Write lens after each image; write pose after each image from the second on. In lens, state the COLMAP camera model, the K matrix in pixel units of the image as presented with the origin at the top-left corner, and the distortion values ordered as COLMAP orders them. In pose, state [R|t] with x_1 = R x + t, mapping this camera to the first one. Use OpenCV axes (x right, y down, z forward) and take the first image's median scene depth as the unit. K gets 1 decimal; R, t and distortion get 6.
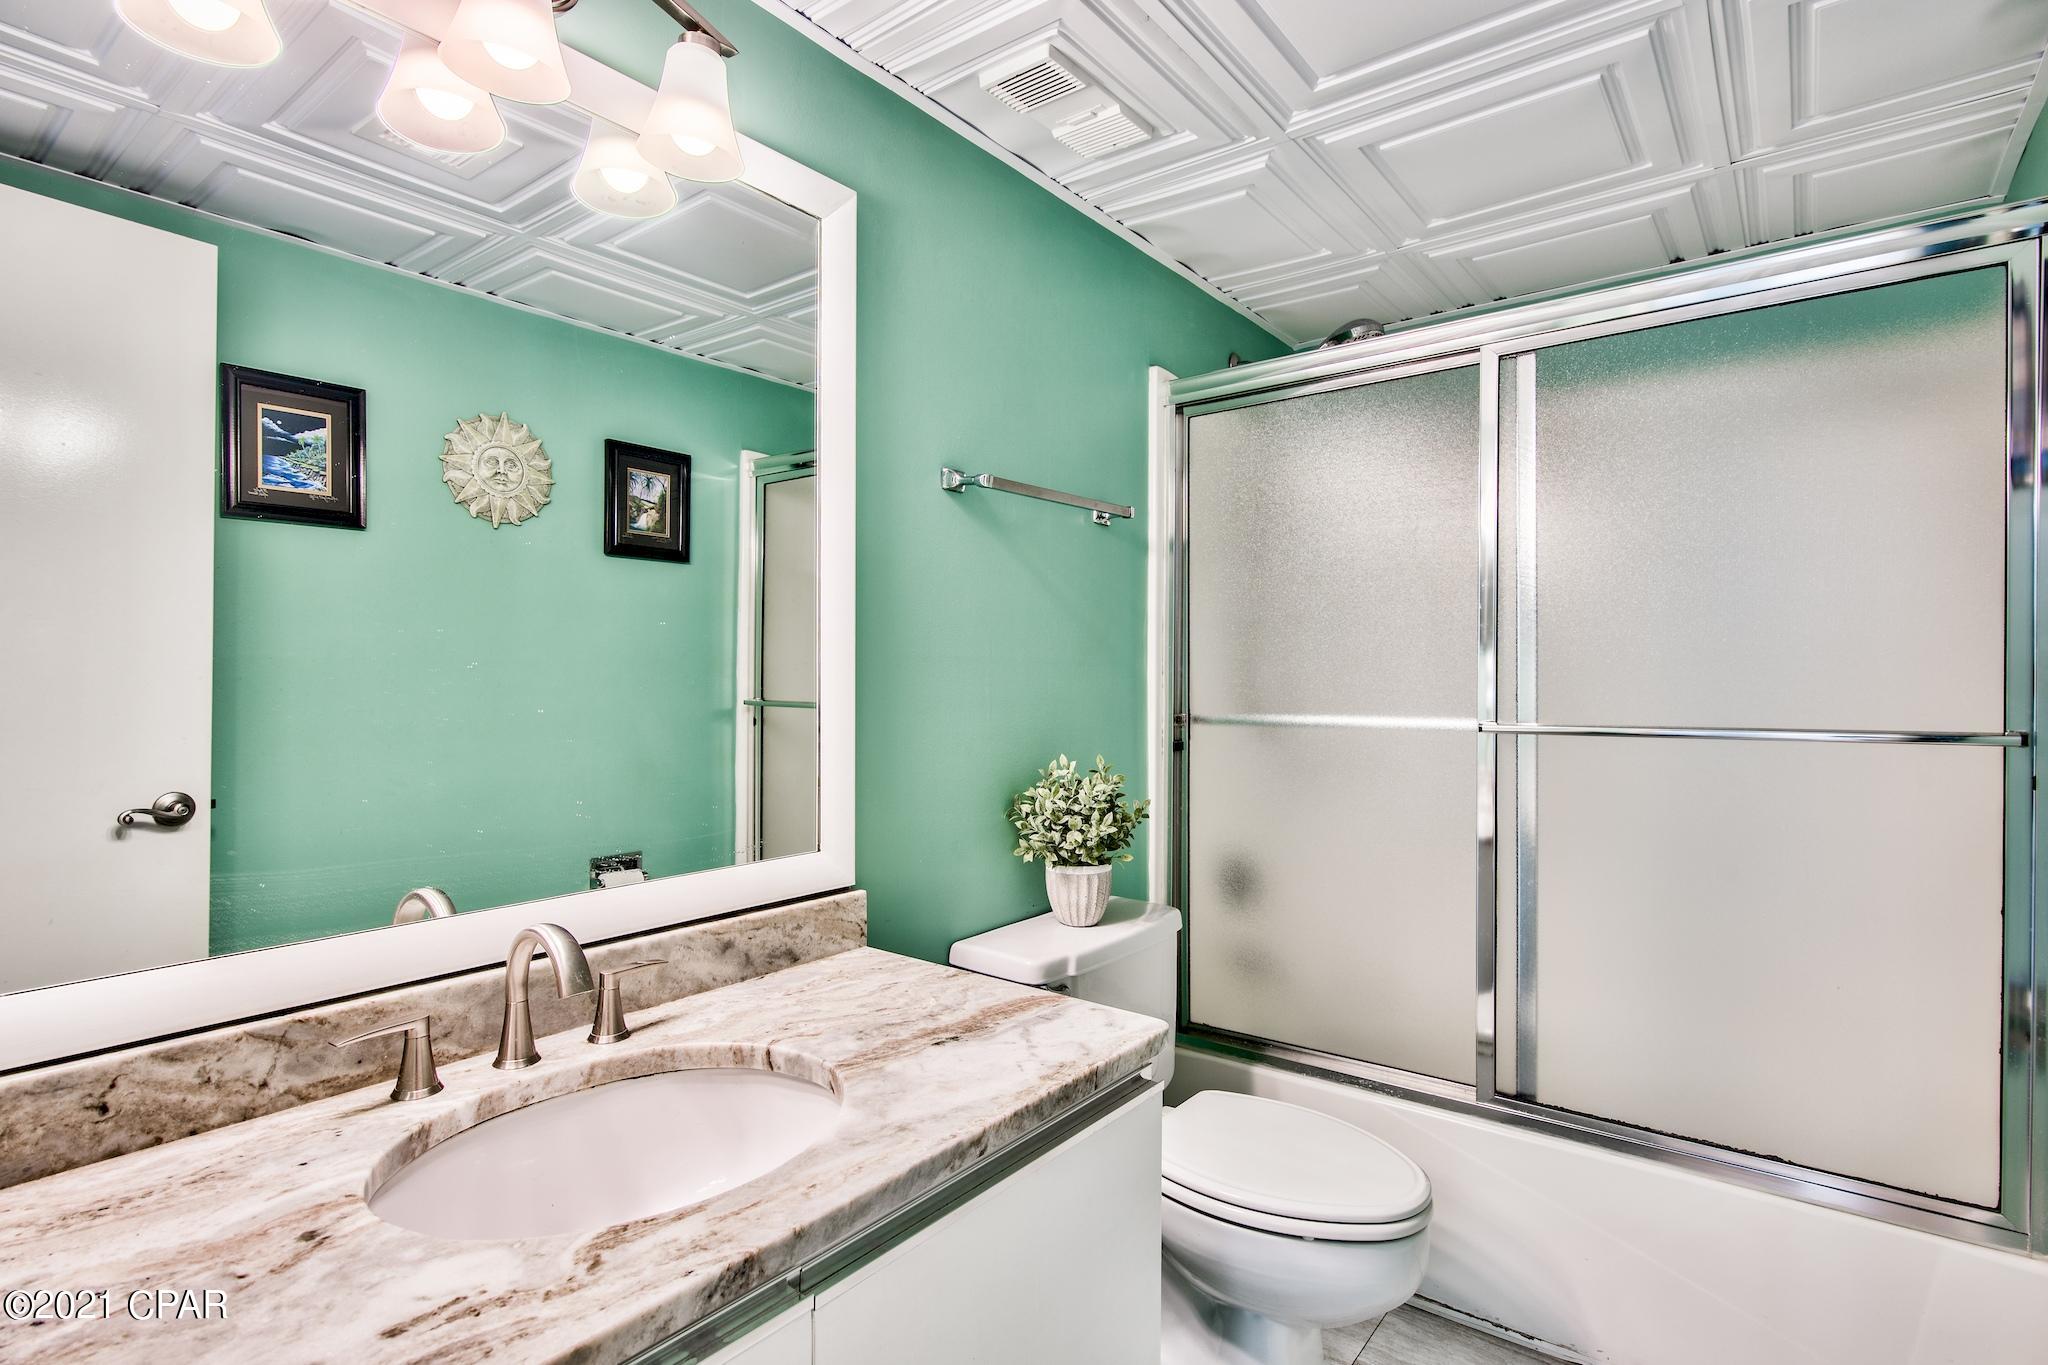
lens RADIAL K [[1026.1, 0, 1025.7], [0, 1026.1, 680.2], [0, 0, 1]] dist [-0.001469, -0.000753]
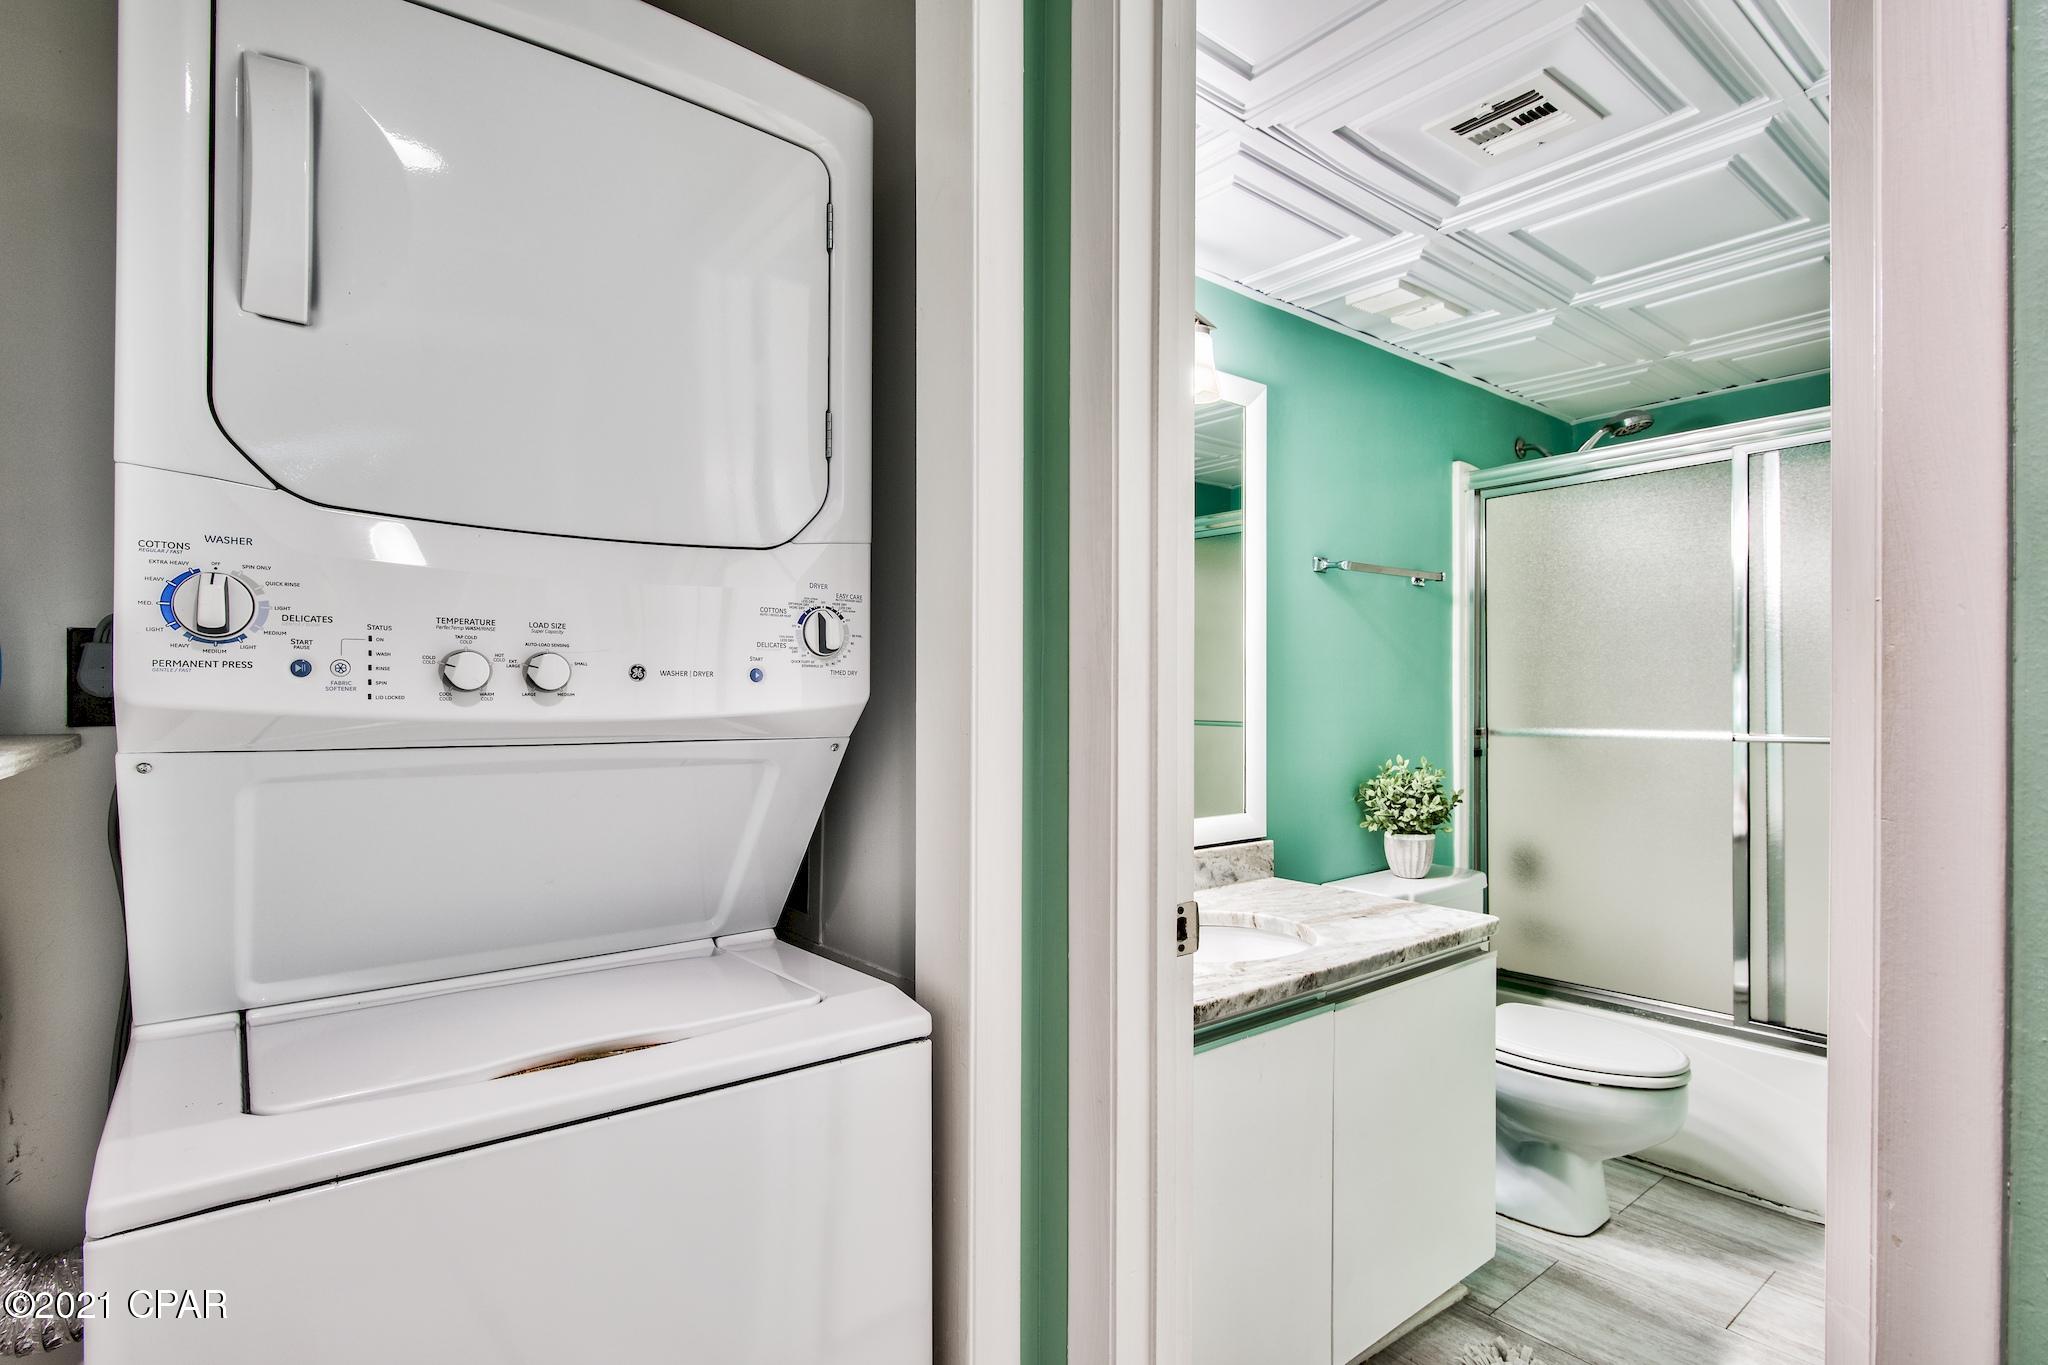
lens RADIAL K [[1026.1, 0, 1022.8], [0, 1026.1, 689.0], [0, 0, 1]] dist [-0.001469, -0.000753]
pose [[0.974534, -0.003189, -0.224215, -0.149462], [0.000682, 0.999936, -0.011254, -0.002542], [0.224237, 0.010814, 0.974475, -0.484160]]
